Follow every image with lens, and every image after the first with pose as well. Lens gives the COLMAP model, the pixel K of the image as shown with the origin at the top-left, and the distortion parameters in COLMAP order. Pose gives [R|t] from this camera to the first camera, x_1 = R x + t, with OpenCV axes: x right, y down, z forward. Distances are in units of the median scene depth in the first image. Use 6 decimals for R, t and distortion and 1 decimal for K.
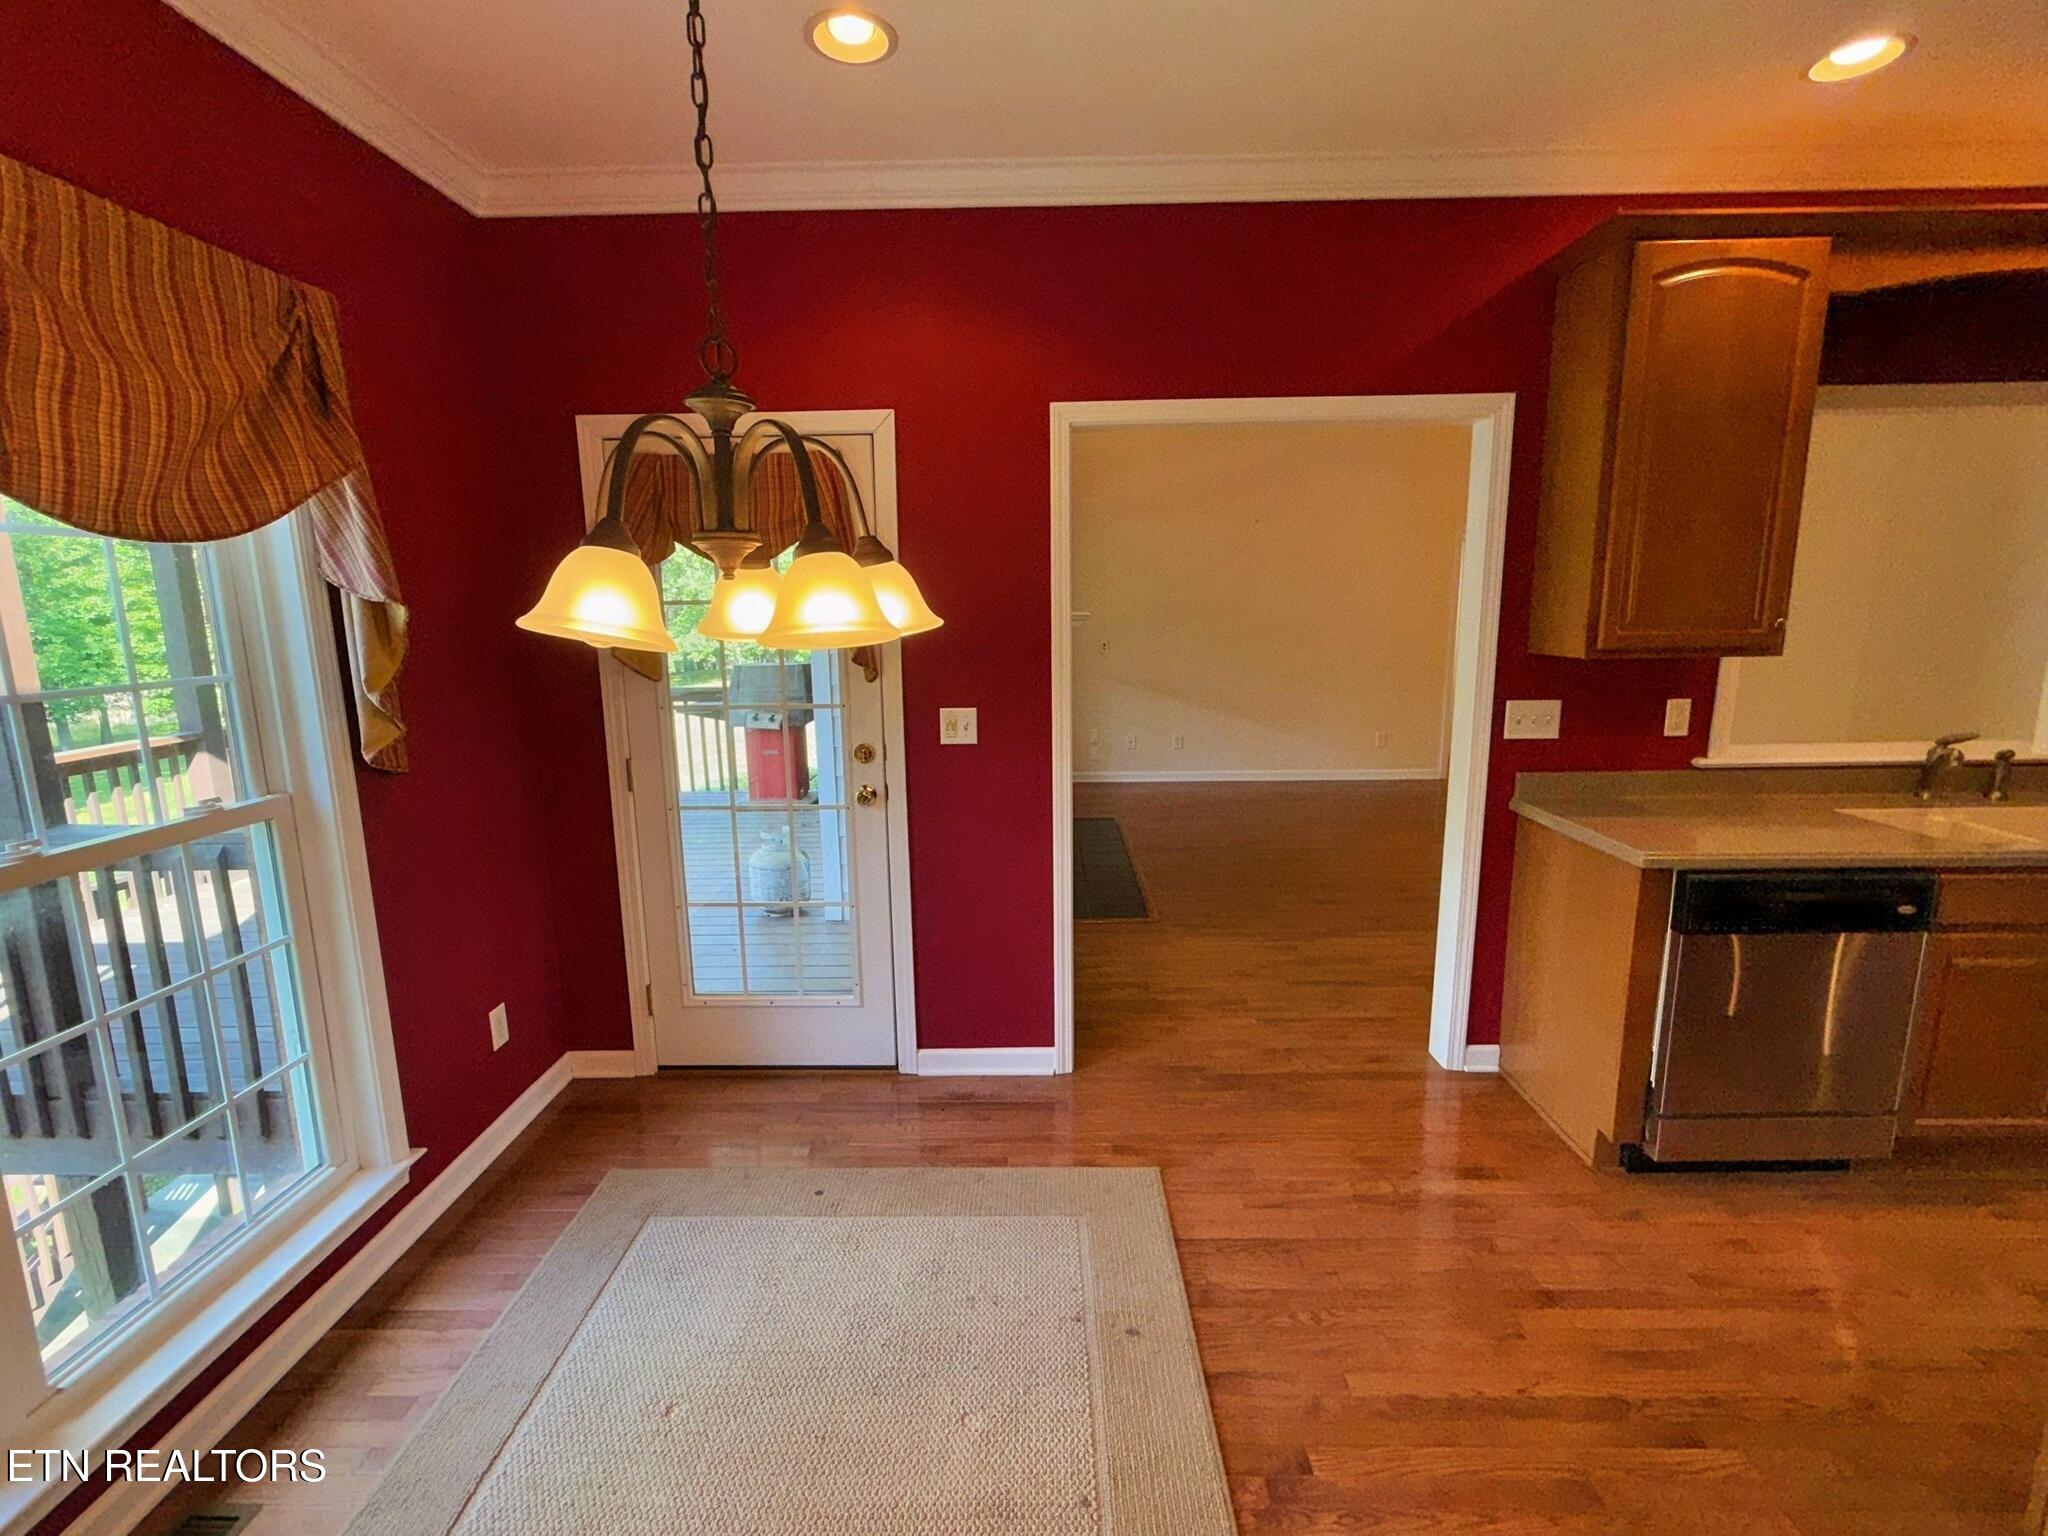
lens RADIAL K [[928.7, 0, 1024.0], [0, 928.7, 768.0], [0, 0, 1]] dist [-0.000191, 0.000035]
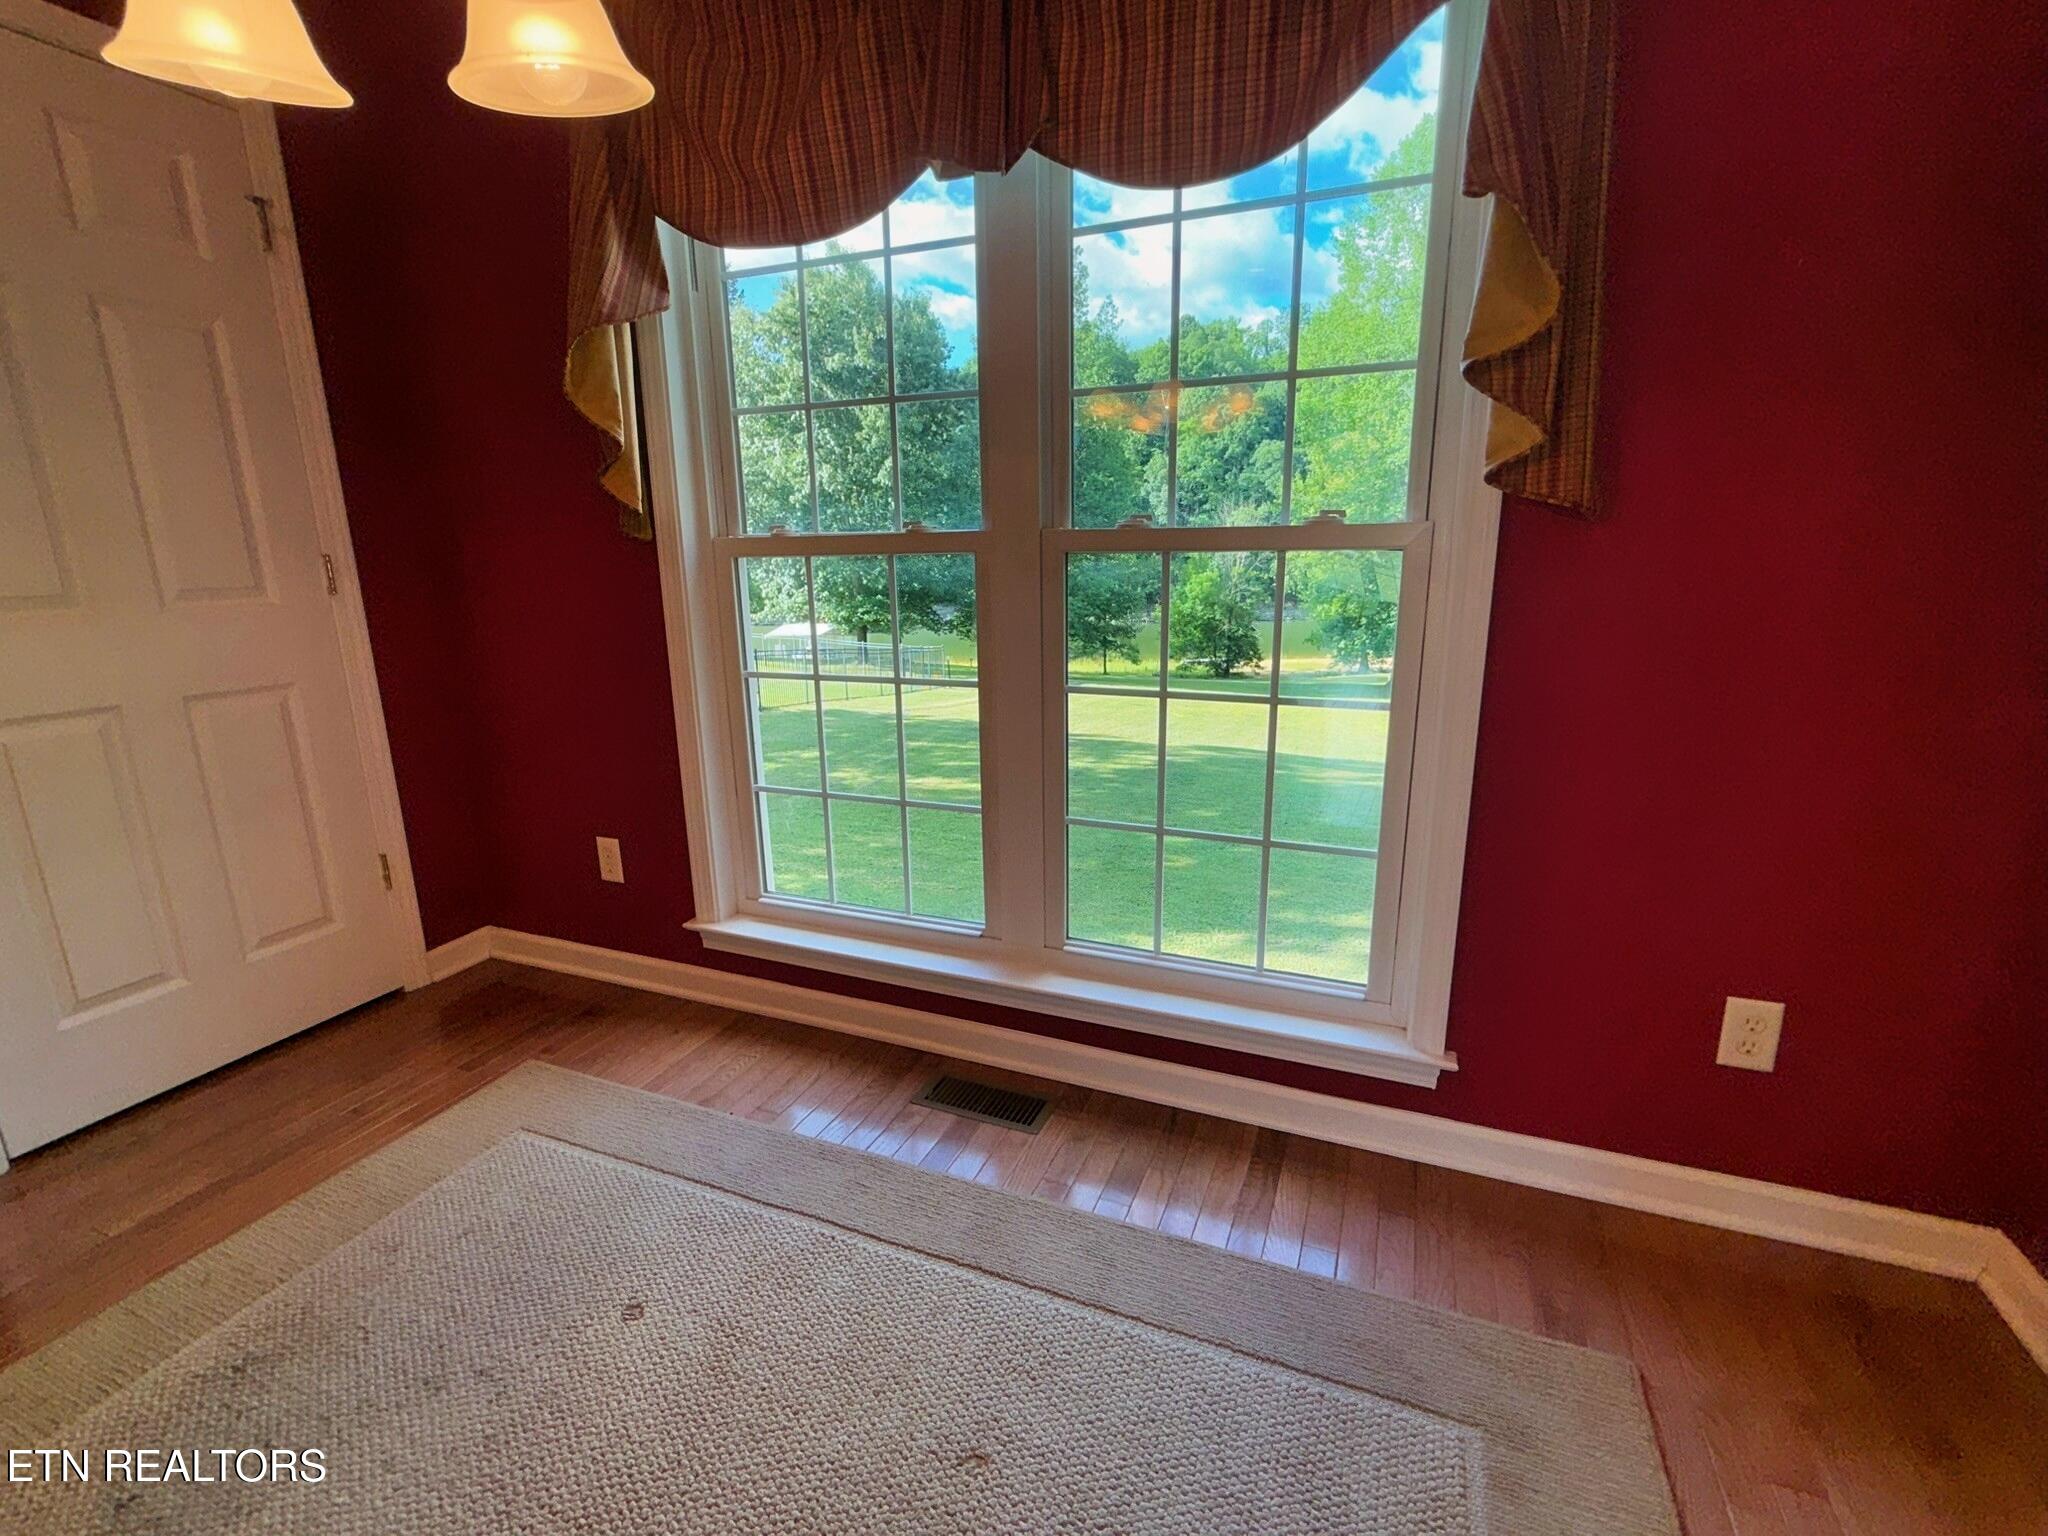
lens RADIAL K [[928.7, 0, 1024.0], [0, 928.7, 768.0], [0, 0, 1]] dist [-0.000191, 0.000035]
pose [[-0.367537, 0.233509, -0.900217, 0.050370], [-0.148824, 0.940724, 0.304777, 0.033122], [0.918024, 0.245990, -0.310999, 0.815884]]
